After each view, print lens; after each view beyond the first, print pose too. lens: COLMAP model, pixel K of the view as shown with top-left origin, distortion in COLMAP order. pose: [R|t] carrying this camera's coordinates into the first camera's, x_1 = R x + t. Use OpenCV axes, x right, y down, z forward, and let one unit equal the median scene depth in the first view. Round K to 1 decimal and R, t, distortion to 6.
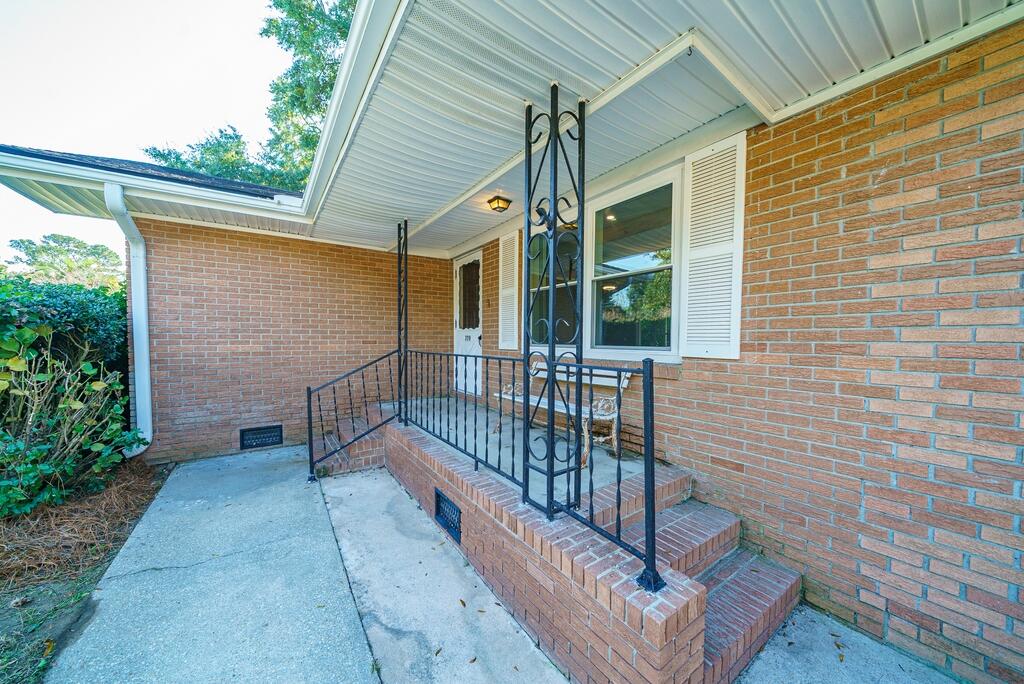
lens RADIAL K [[353.3, 0, 506.0], [0, 353.3, 348.8], [0, 0, 1]] dist [0.000450, 0.000026]
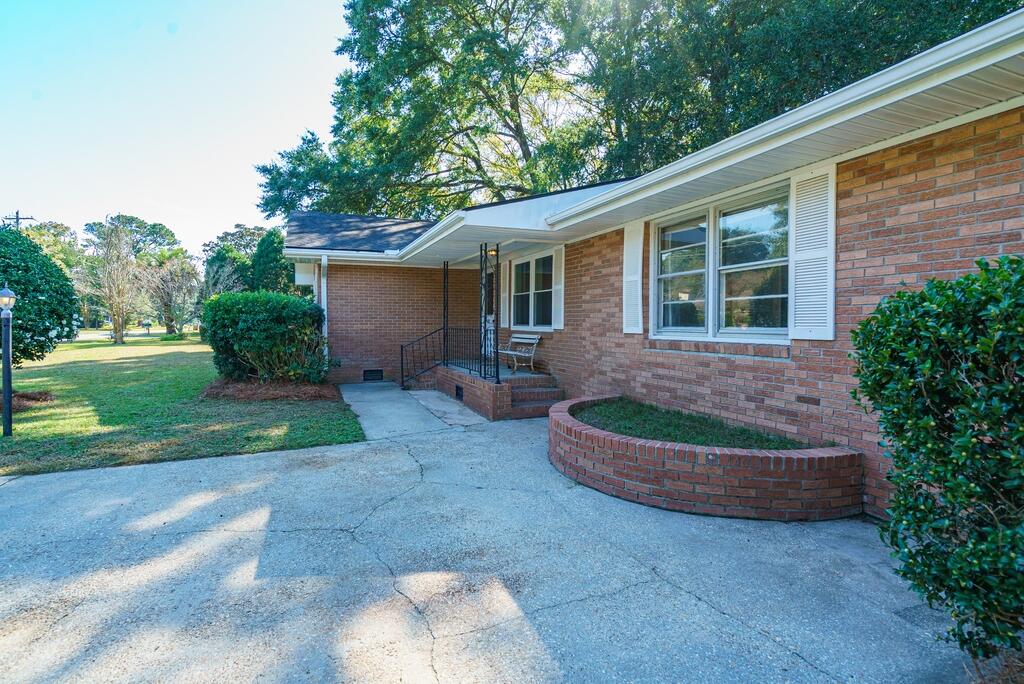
lens RADIAL K [[478.6, 0, 506.9], [0, 478.6, 335.4], [0, 0, 1]] dist [0.000860, 0.000375]
pose [[0.980150, 0.003236, -0.198230, 0.528452], [-0.002910, 0.999994, 0.001934, 0.038378], [0.198235, -0.001318, 0.980154, -1.424238]]
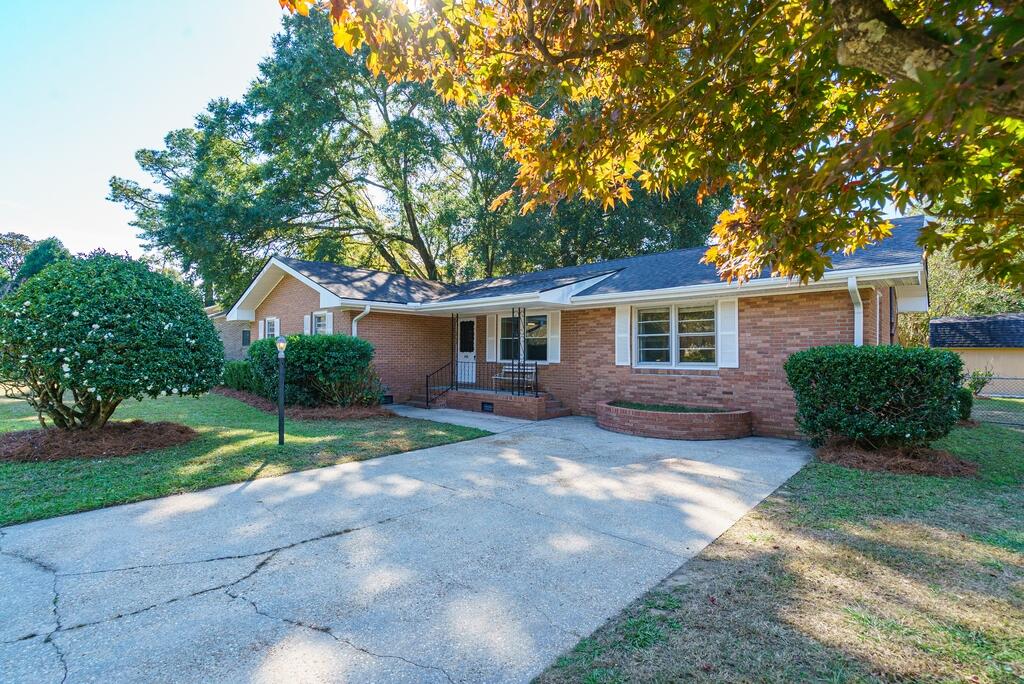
lens RADIAL K [[468.6, 0, 509.0], [0, 468.6, 346.8], [0, 0, 1]] dist [0.000892, 0.000387]
pose [[0.972253, 0.002918, 0.233913, -0.683376], [0.006112, 0.999264, -0.037871, 0.024360], [-0.233852, 0.038250, 0.971520, -2.368278]]
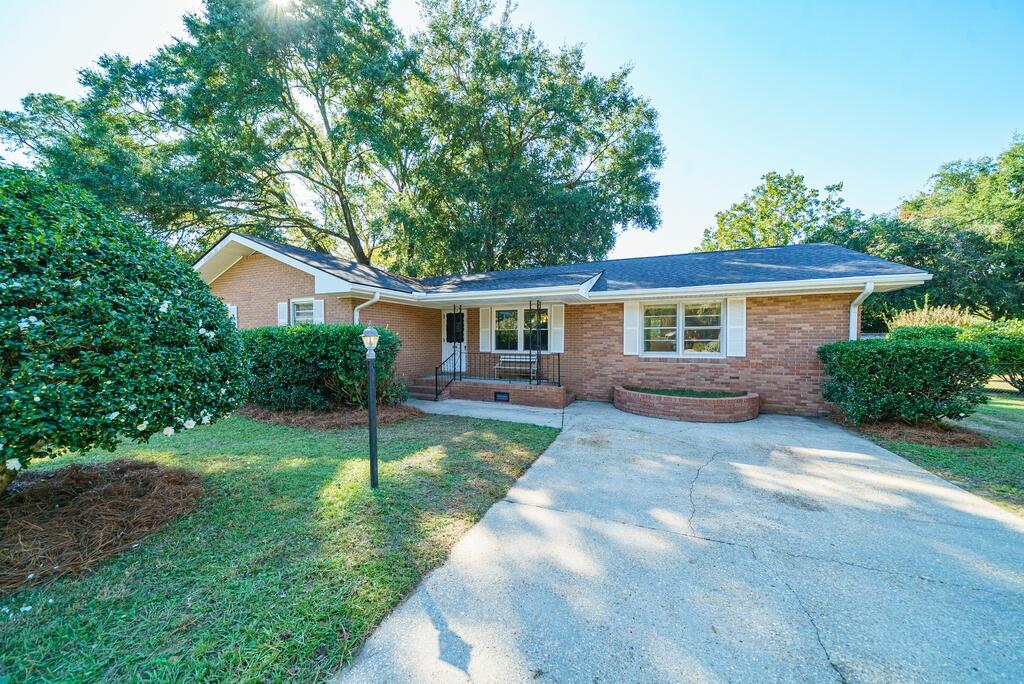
lens RADIAL K [[346.7, 0, 510.4], [0, 346.7, 346.8], [0, 0, 1]] dist [-0.002274, -0.000109]
pose [[0.845990, -0.013547, 0.533027, -1.289063], [0.016565, 0.999862, -0.000879, -0.031700], [-0.532941, 0.009574, 0.846098, -1.352983]]
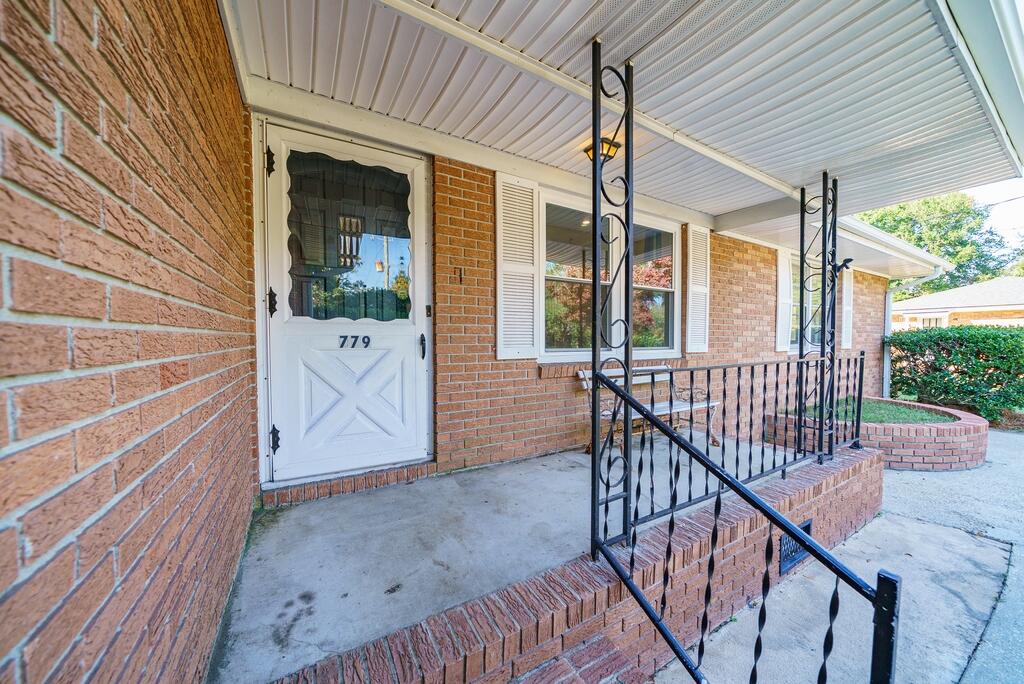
lens RADIAL K [[353.3, 0, 513.5], [0, 353.3, 349.7], [0, 0, 1]] dist [-0.000245, -0.000023]
pose [[0.061486, -0.027234, 0.997736, -0.683655], [0.031687, 0.999177, 0.025320, -0.033648], [-0.997605, 0.030059, 0.062298, 1.048675]]
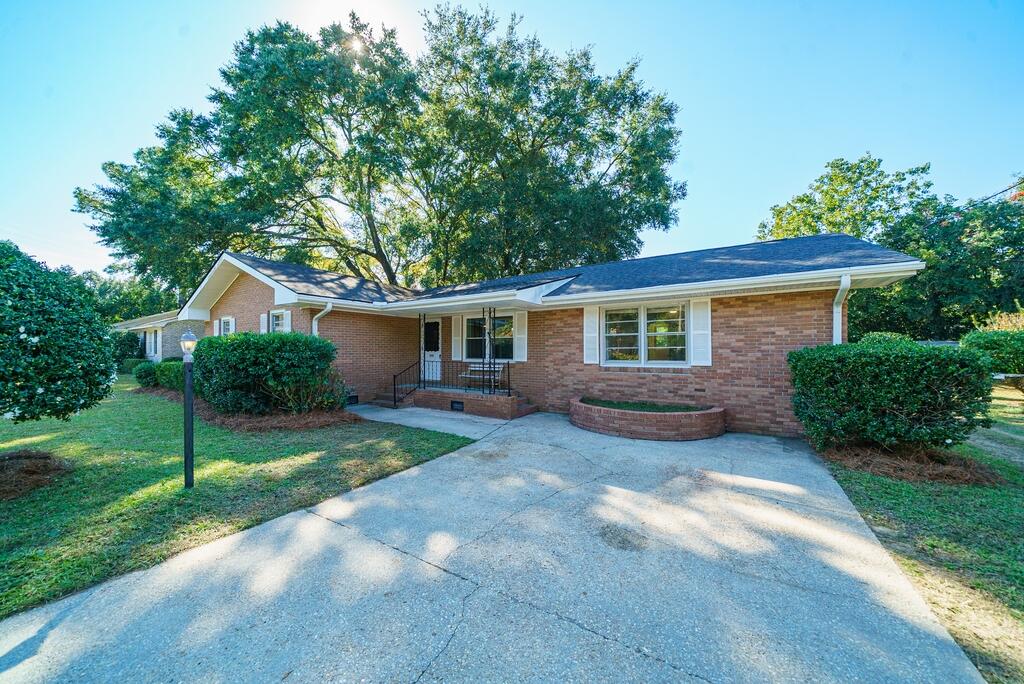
lens RADIAL K [[347.4, 0, 509.1], [0, 347.4, 348.0], [0, 0, 1]] dist [-0.004018, -0.000052]
pose [[0.919844, -0.001519, 0.392281, -0.685119], [0.014566, 0.999435, -0.030284, -0.005743], [-0.392014, 0.033570, 0.919347, -1.599787]]
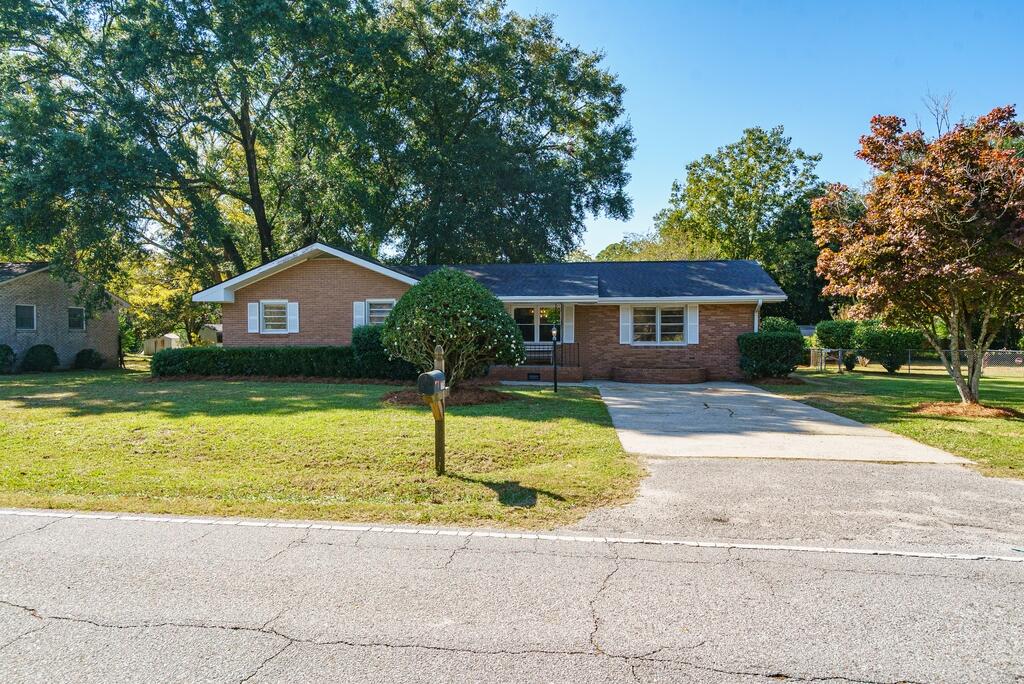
lens RADIAL K [[639.3, 0, 512.0], [0, 639.3, 342.0], [0, 0, 1]] dist [0.026182, 0.000102]
pose [[0.673365, -0.014041, 0.739177, -4.335410], [0.022782, 0.999739, -0.001763, 0.004453], [-0.738959, 0.018027, 0.673509, -2.964772]]
